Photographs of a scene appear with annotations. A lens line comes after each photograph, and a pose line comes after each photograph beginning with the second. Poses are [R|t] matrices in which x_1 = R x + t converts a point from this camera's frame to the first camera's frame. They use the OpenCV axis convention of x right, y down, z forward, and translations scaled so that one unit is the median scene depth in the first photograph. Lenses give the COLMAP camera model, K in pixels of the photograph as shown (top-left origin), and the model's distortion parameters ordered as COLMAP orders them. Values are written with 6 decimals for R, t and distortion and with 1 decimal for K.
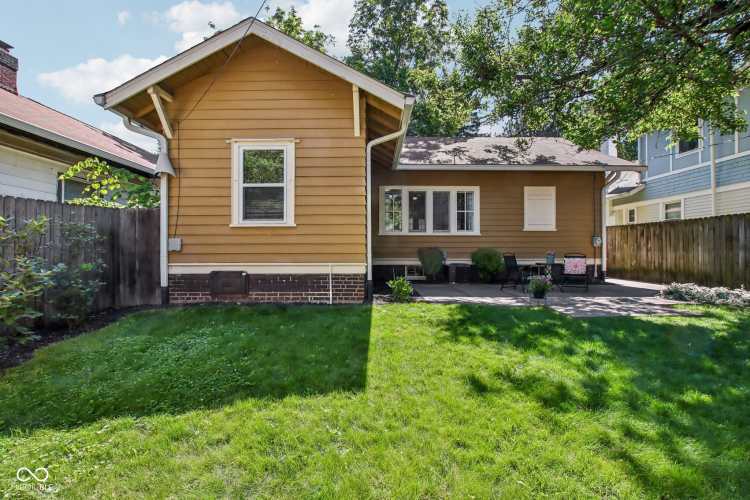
lens RADIAL K [[351.0, 0, 374.9], [0, 351.0, 251.8], [0, 0, 1]] dist [-0.012131, 0.001600]
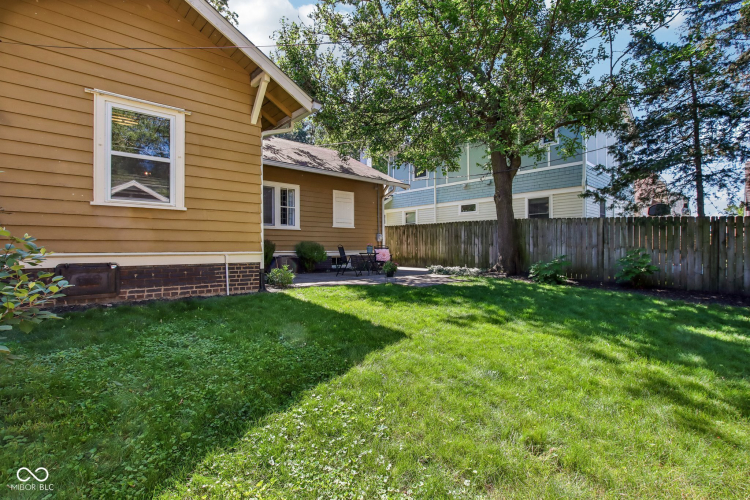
lens RADIAL K [[351.0, 0, 378.3], [0, 351.0, 248.4], [0, 0, 1]] dist [-0.012131, 0.001600]
pose [[0.749448, -0.001200, 0.662062, -0.438567], [0.004481, 0.999985, -0.003260, 0.027404], [-0.662048, 0.005410, 0.749442, 0.029048]]
